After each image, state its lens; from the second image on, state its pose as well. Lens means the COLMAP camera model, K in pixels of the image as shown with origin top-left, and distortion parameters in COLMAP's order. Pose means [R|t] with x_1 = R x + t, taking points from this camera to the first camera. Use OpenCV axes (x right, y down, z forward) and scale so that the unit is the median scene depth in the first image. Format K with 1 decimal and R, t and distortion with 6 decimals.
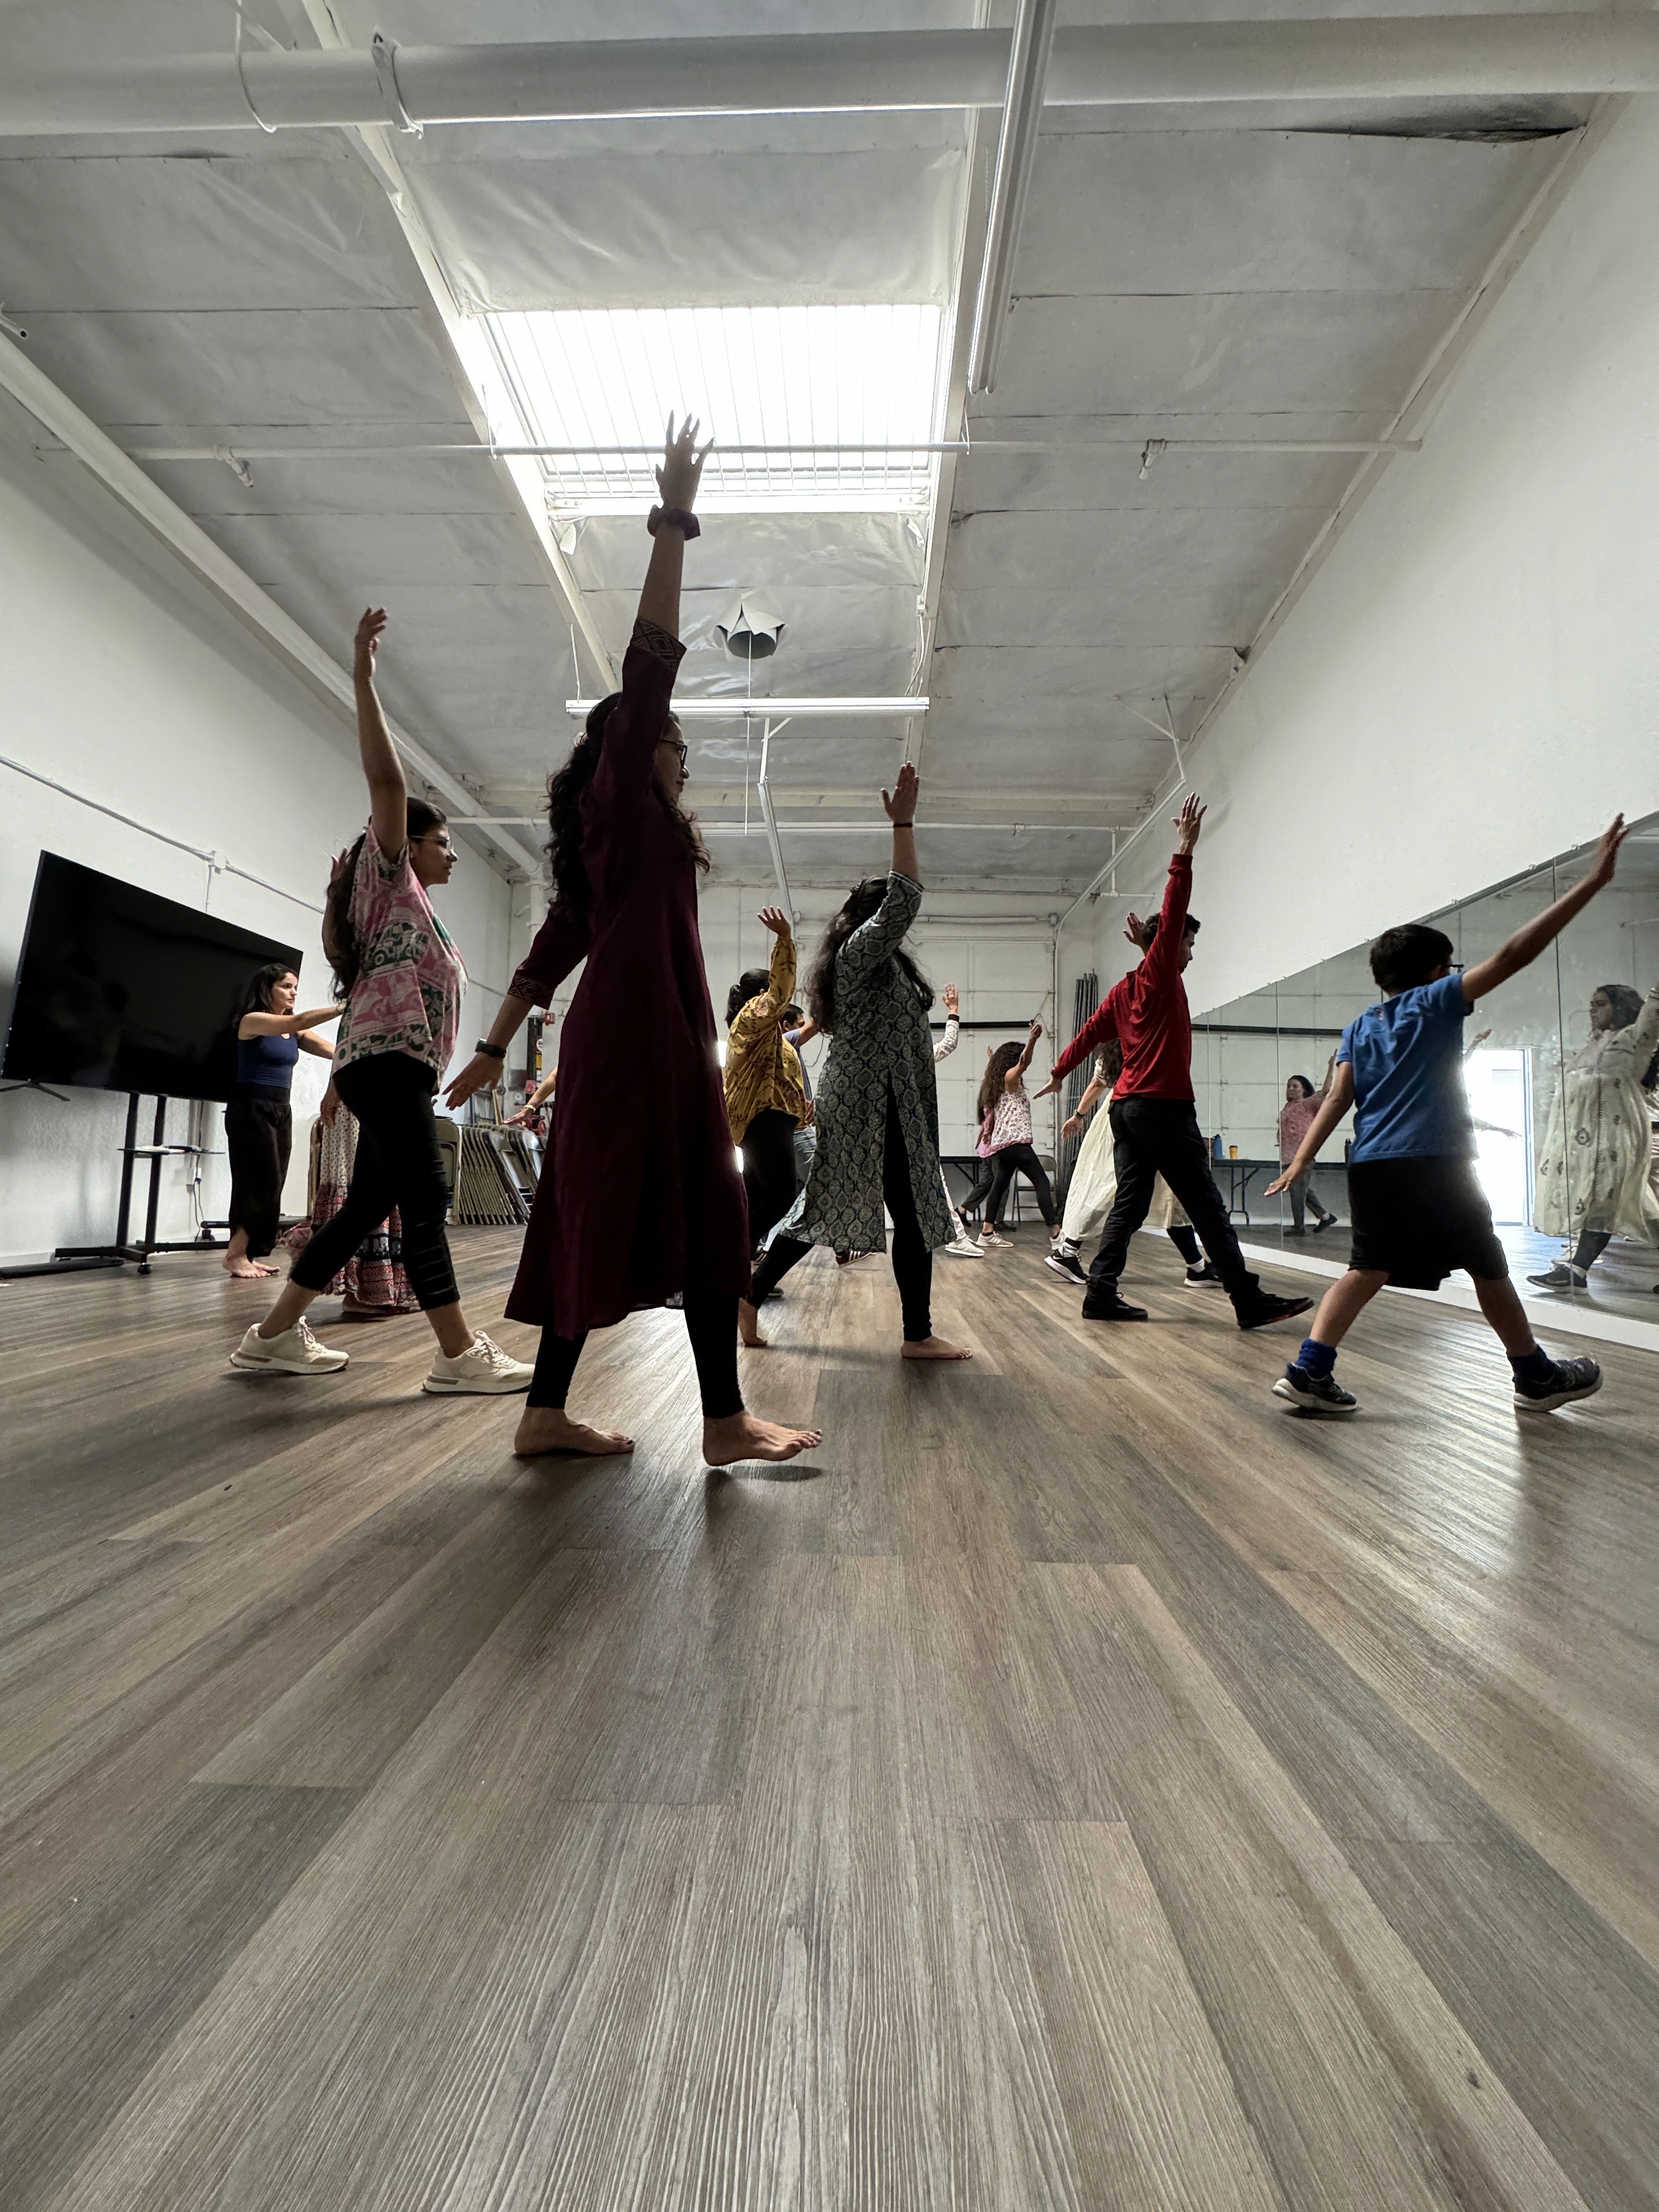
lens RADIAL K [[893.8, 0, 833.1], [0, 893.8, 1109.1], [0, 0, 1]] dist [0.000647, -0.000766]
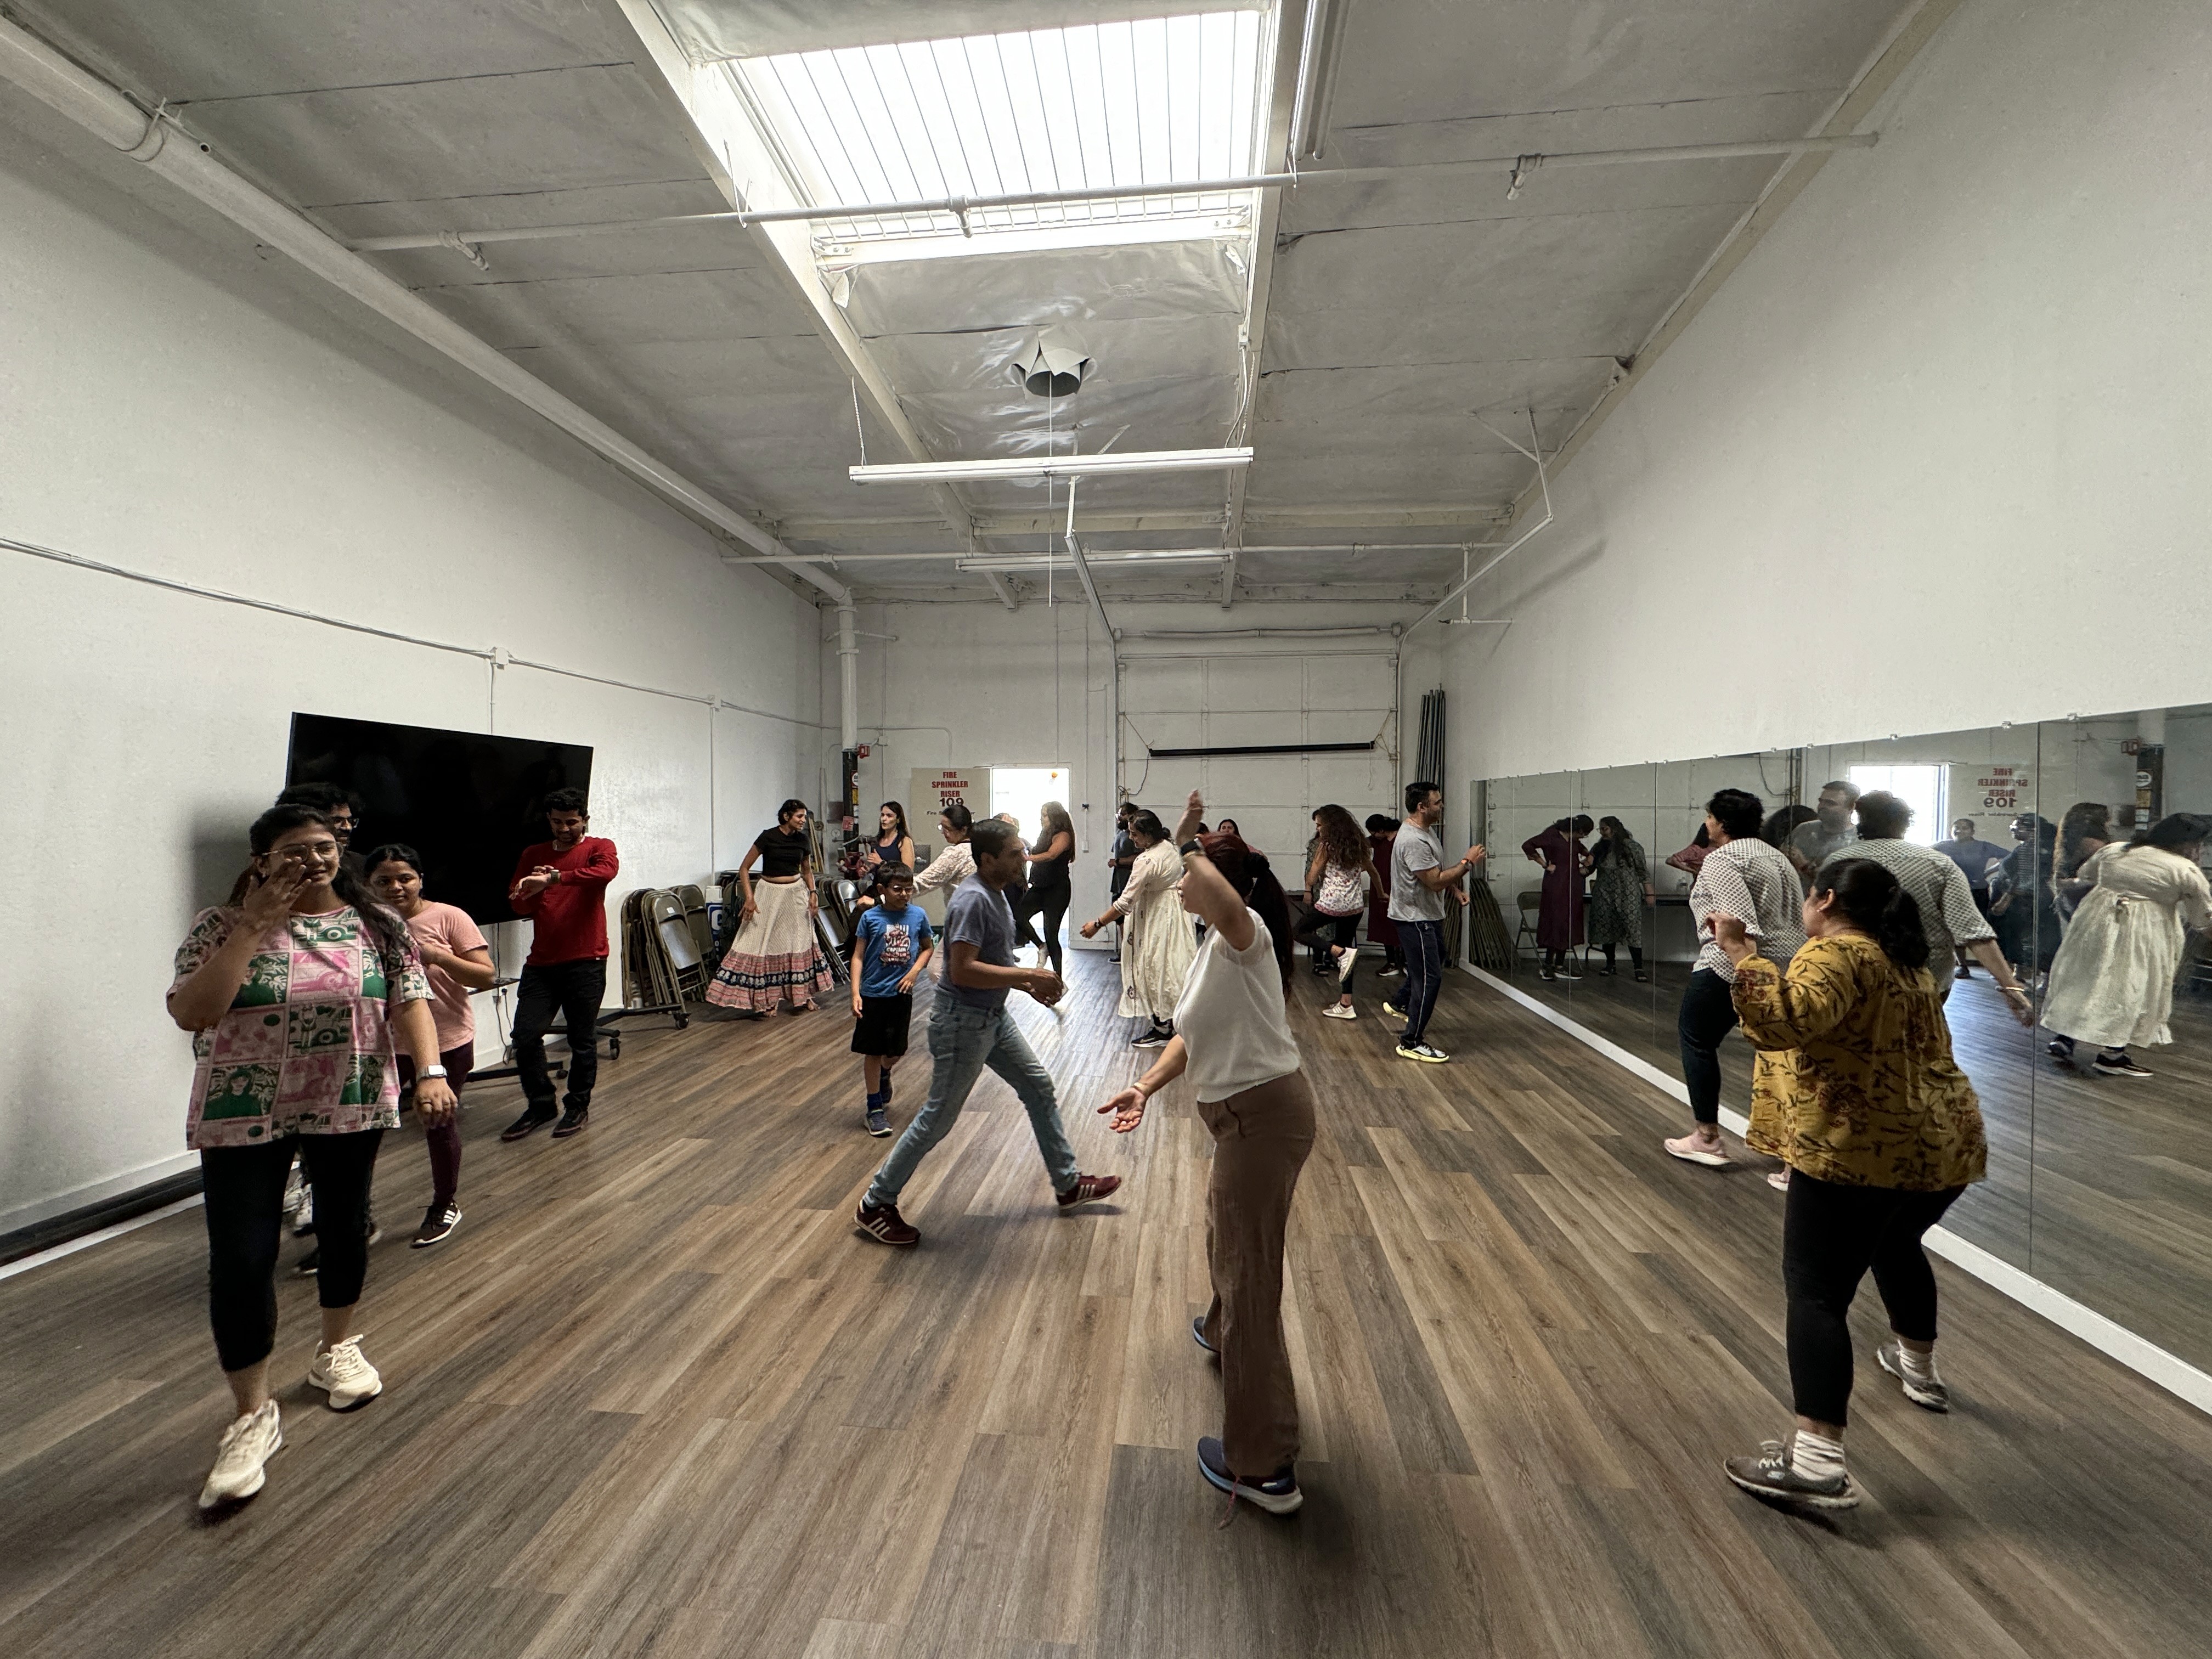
lens RADIAL K [[893.8, 0, 1101.4], [0, 893.8, 824.0], [0, 0, 1]] dist [0.000647, -0.000766]
pose [[0.996948, -0.013983, -0.076807, 0.020882], [0.020112, 0.996623, 0.079614, -0.162945], [0.075434, -0.080916, 0.993862, 0.087318]]
